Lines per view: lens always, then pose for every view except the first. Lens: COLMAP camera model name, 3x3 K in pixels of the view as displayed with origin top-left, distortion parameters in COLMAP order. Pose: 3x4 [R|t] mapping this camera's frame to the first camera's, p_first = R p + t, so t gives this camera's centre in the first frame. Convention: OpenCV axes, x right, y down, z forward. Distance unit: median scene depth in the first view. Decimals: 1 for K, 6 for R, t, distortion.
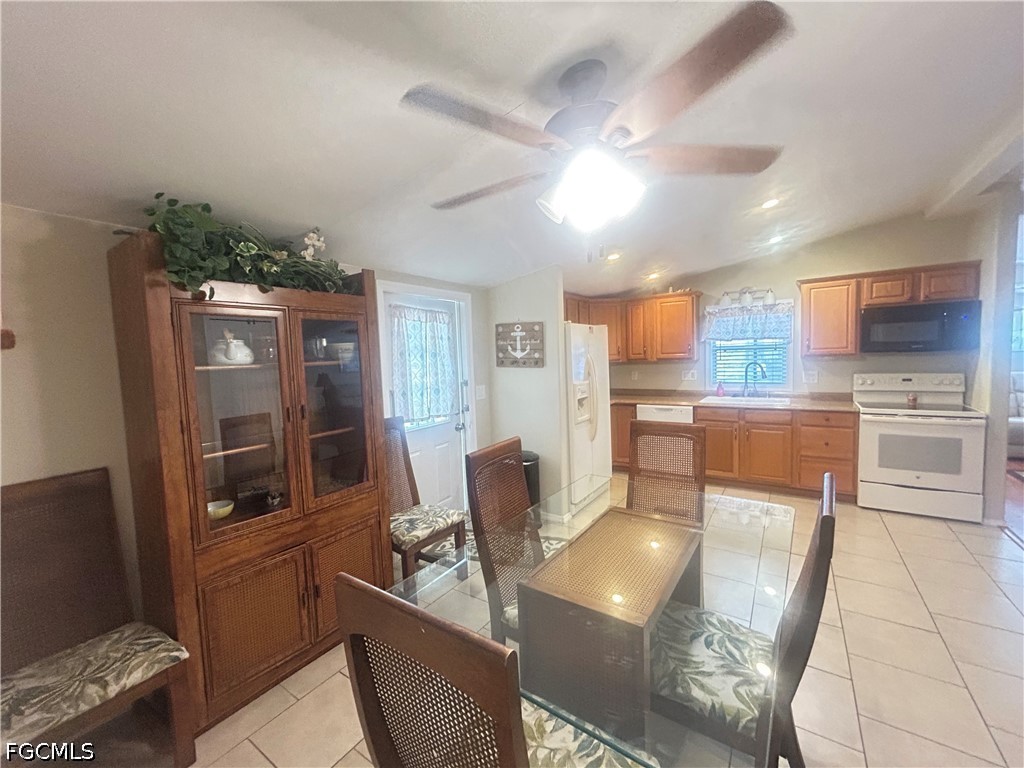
lens RADIAL K [[410.0, 0, 507.3], [0, 410.0, 383.3], [0, 0, 1]] dist [-0.007891, 0.002487]
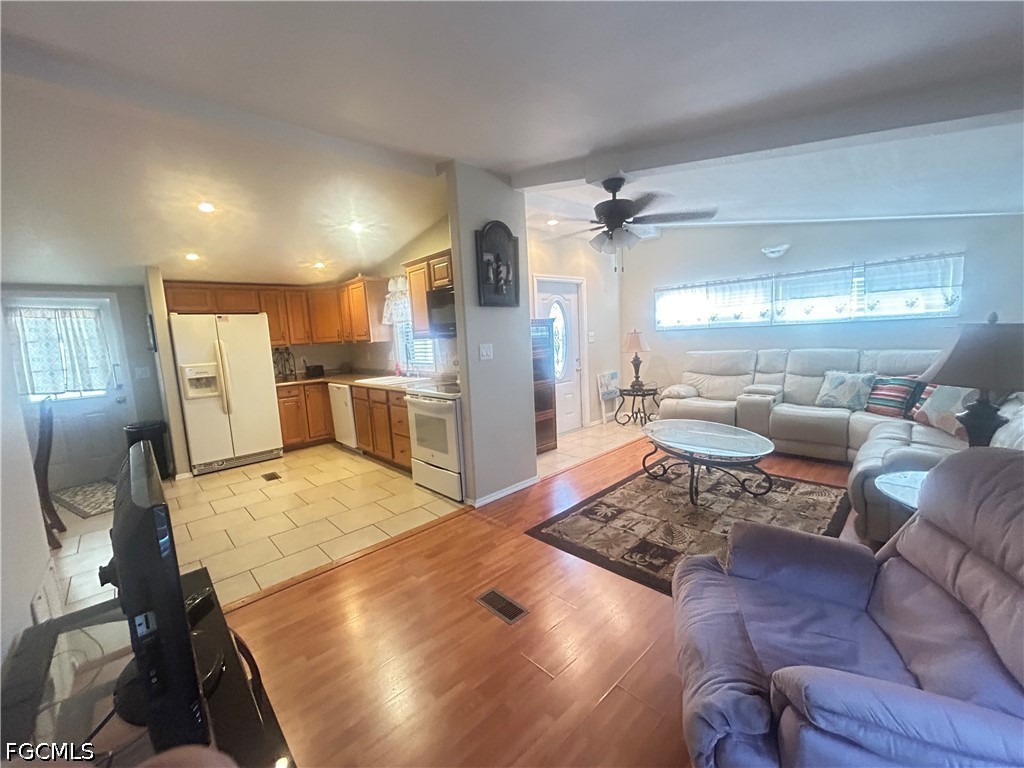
lens RADIAL K [[410.0, 0, 507.3], [0, 410.0, 383.3], [0, 0, 1]] dist [-0.007891, 0.002487]
pose [[0.978447, 0.007984, -0.206346, 1.296685], [0.004051, 0.998318, 0.057836, -0.012125], [0.206461, -0.057425, 0.976768, 0.026042]]
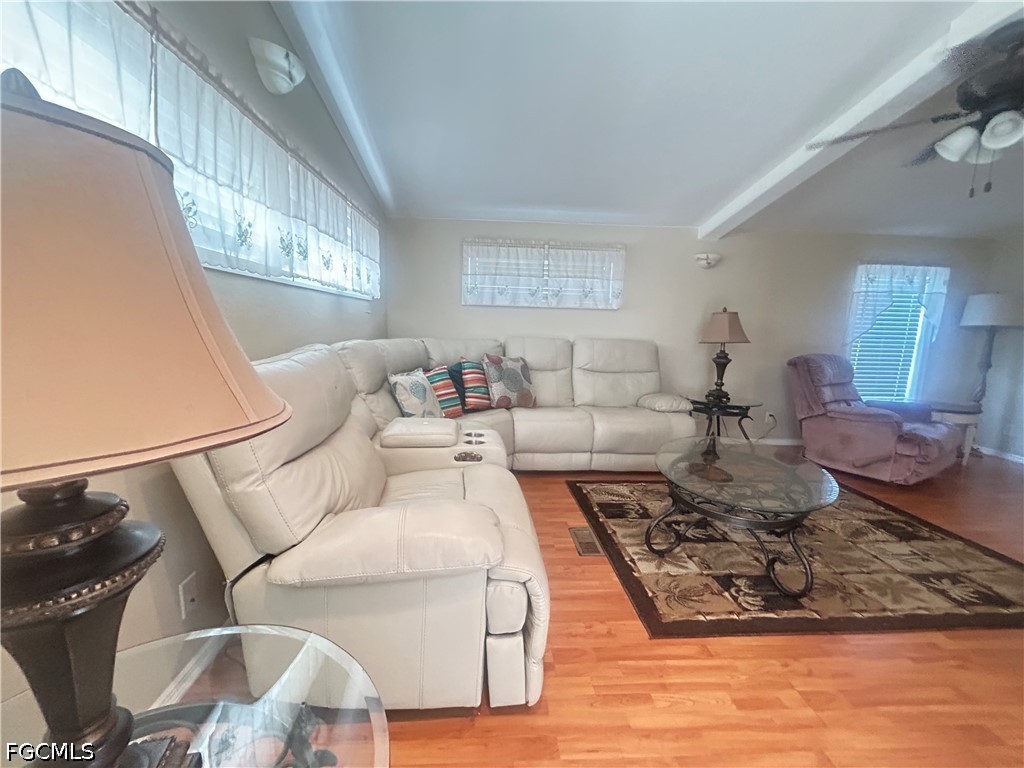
lens RADIAL K [[410.0, 0, 507.3], [0, 410.0, 383.3], [0, 0, 1]] dist [-0.007891, 0.002487]
pose [[-0.620275, -0.092341, 0.778930, 1.295429], [0.048208, 0.986681, 0.155358, -0.062268], [-0.782901, 0.133916, -0.607563, 1.565537]]
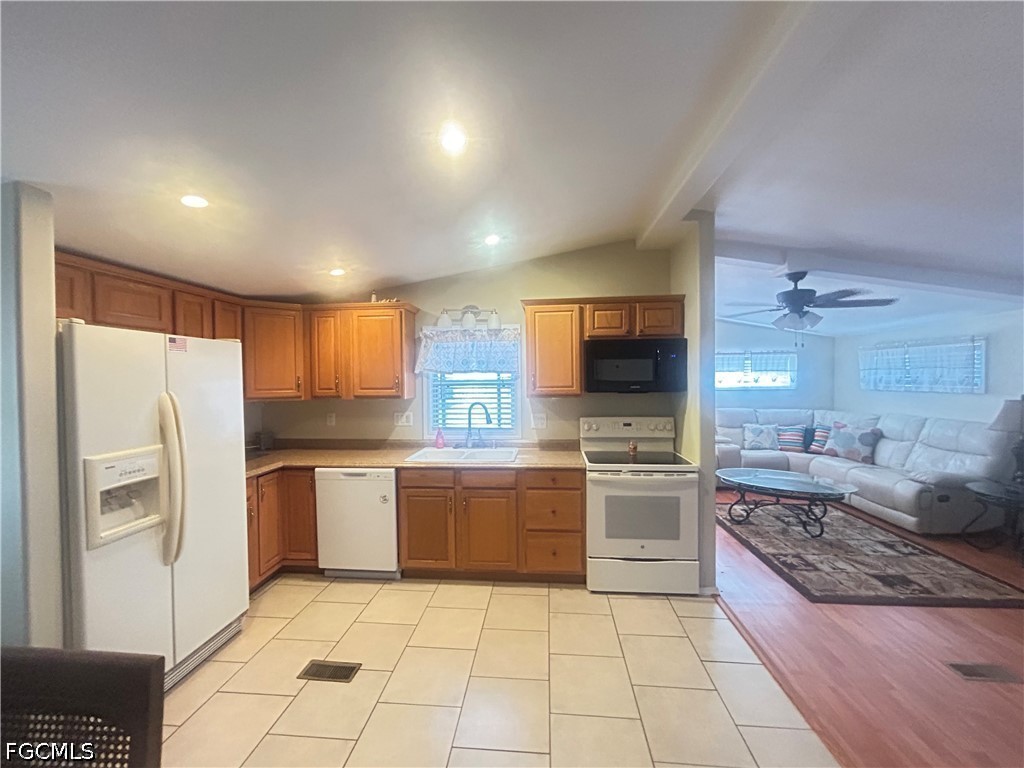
lens RADIAL K [[410.0, 0, 507.3], [0, 410.0, 383.3], [0, 0, 1]] dist [-0.007891, 0.002487]
pose [[0.869733, 0.020021, 0.493116, 0.327993], [0.013467, 0.997842, -0.064264, -0.045086], [-0.493339, 0.062533, 0.867586, 0.367027]]
